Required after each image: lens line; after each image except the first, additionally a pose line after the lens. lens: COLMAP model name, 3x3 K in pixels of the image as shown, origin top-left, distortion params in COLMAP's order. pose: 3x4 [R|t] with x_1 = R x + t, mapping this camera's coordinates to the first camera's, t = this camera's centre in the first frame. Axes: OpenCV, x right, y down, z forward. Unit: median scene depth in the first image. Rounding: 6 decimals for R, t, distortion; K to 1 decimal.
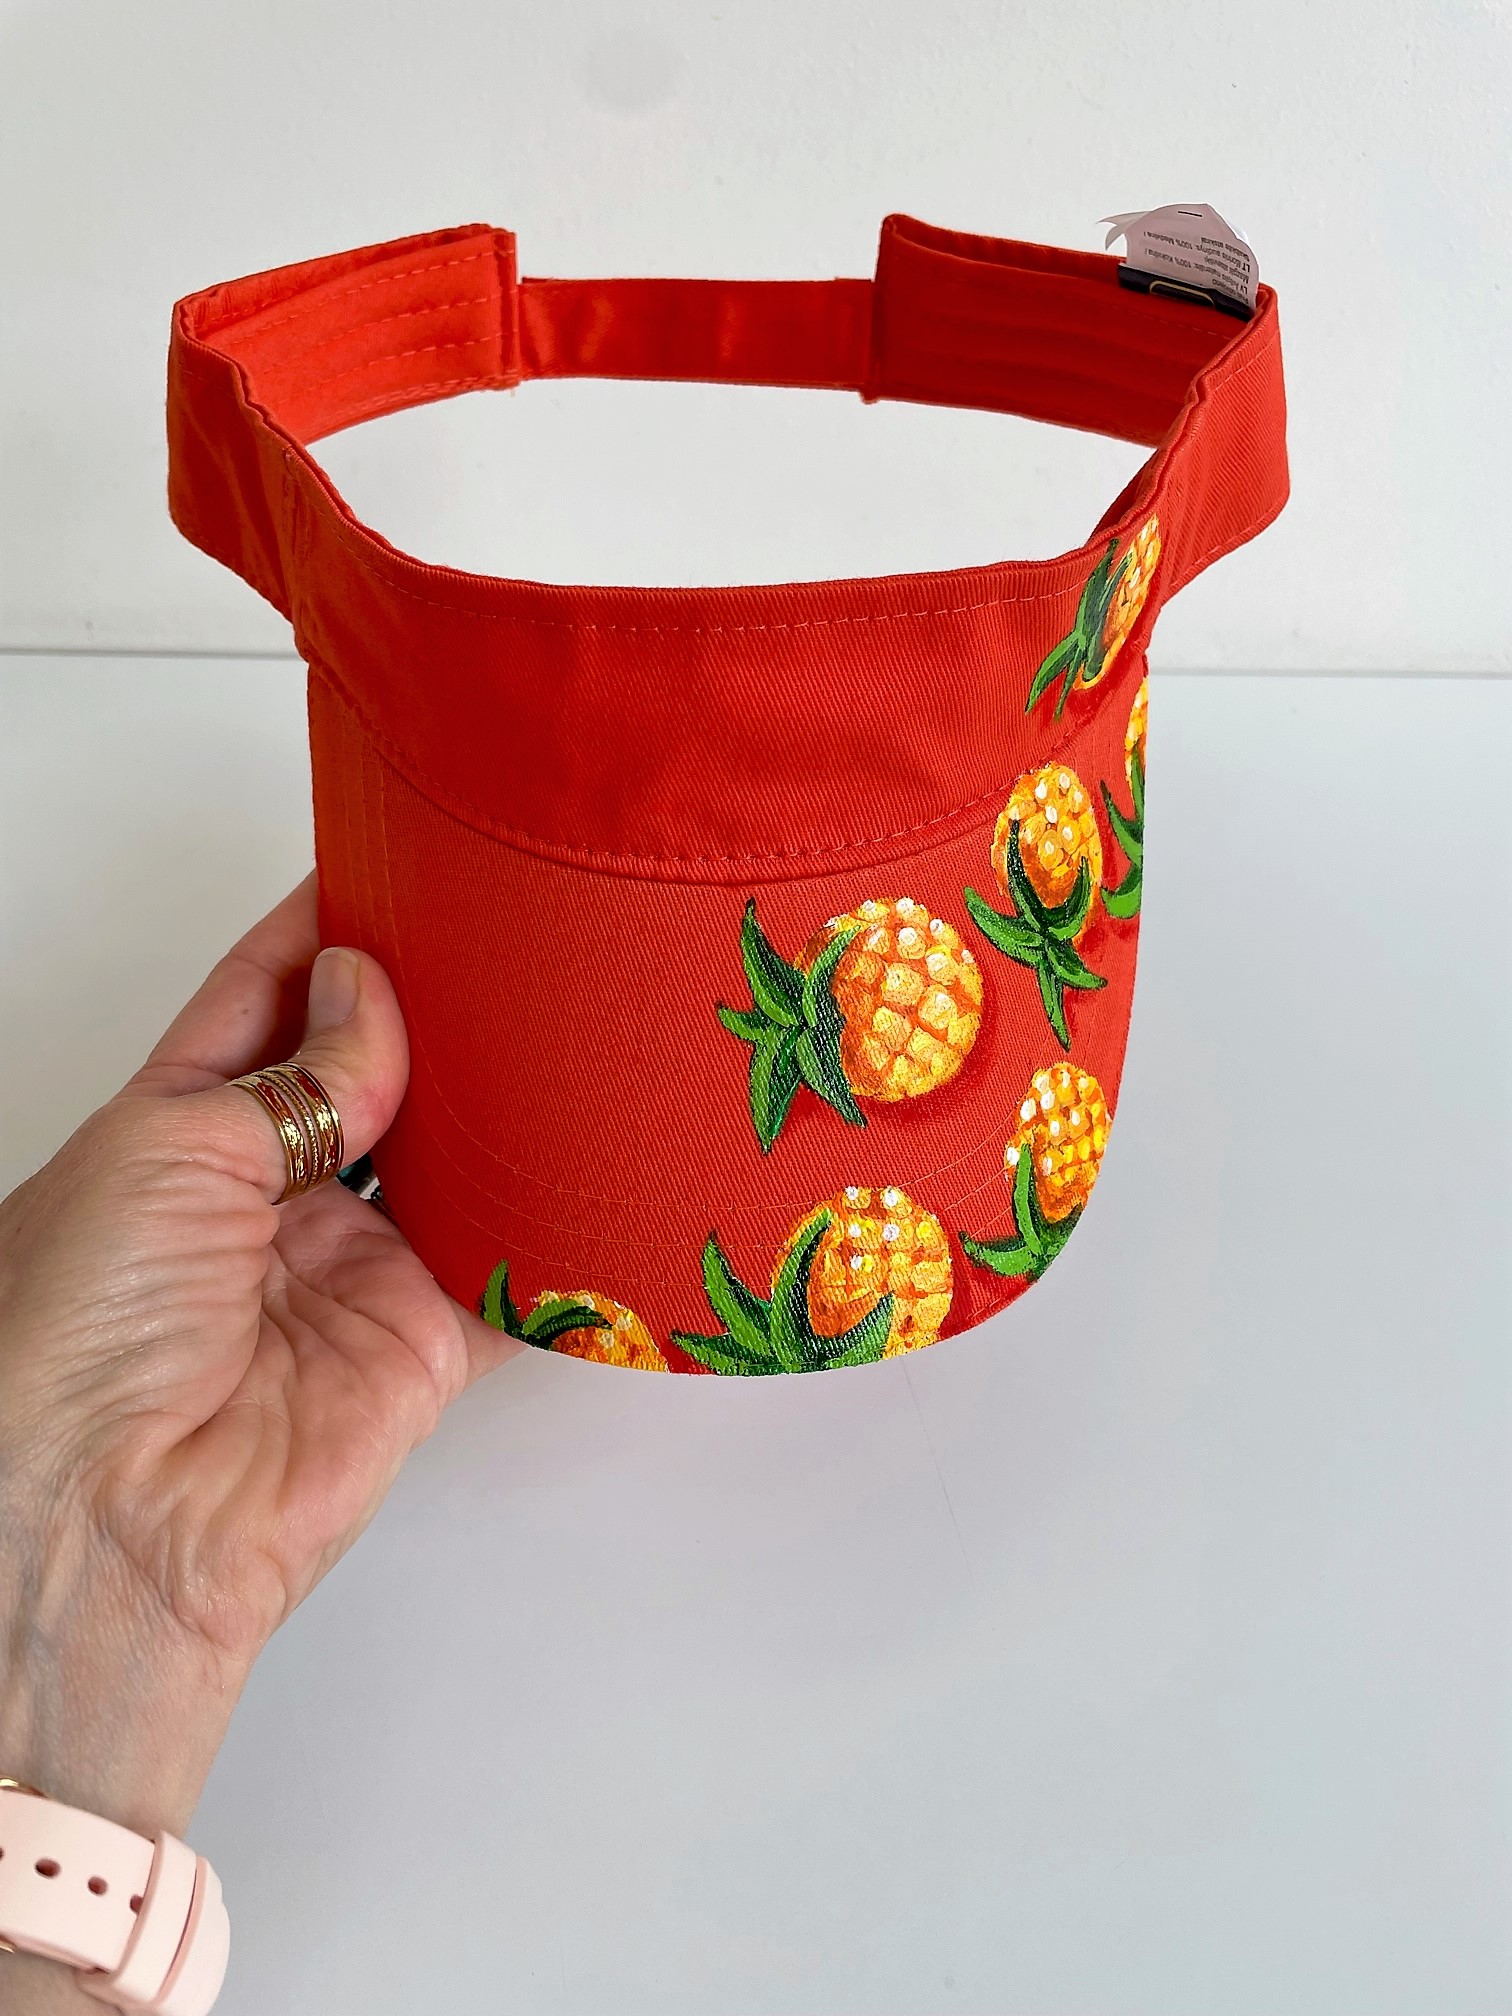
lens RADIAL K [[1670.1, 0, 756.0], [0, 1670.1, 1008.0], [0, 0, 1]] dist [0.074115, -0.204190]
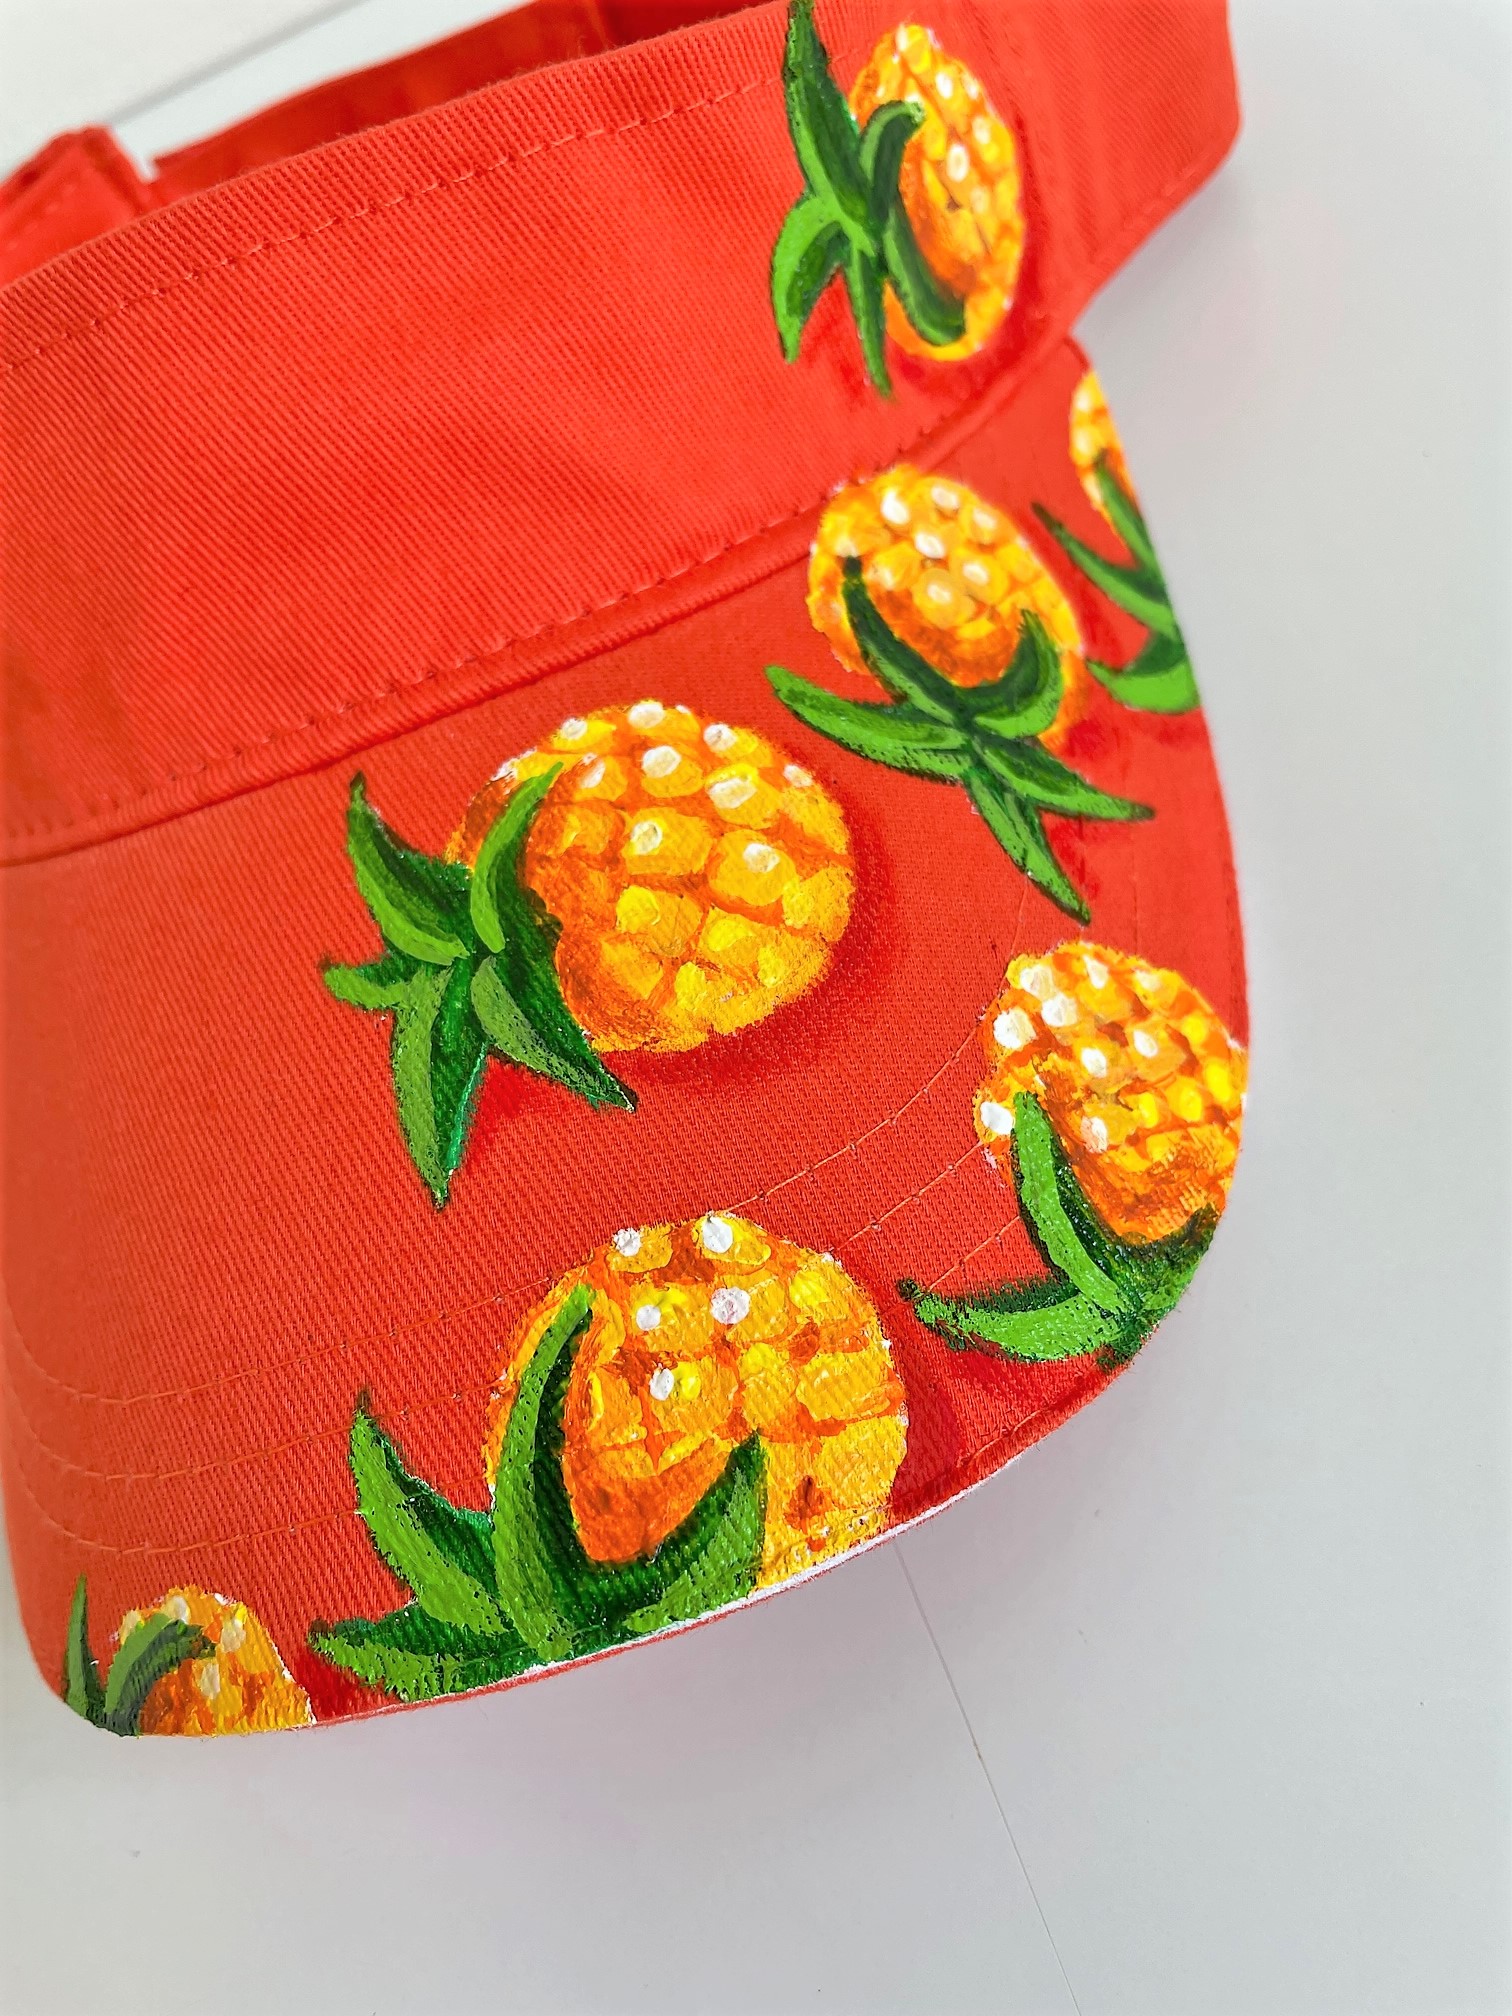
lens RADIAL K [[1670.1, 0, 756.0], [0, 1670.1, 1008.0], [0, 0, 1]] dist [0.074115, -0.204190]
pose [[0.926294, -0.304815, -0.221513, 0.210377], [0.214068, 0.909496, -0.356360, 0.221078], [0.310089, 0.282675, 0.907711, 0.548881]]
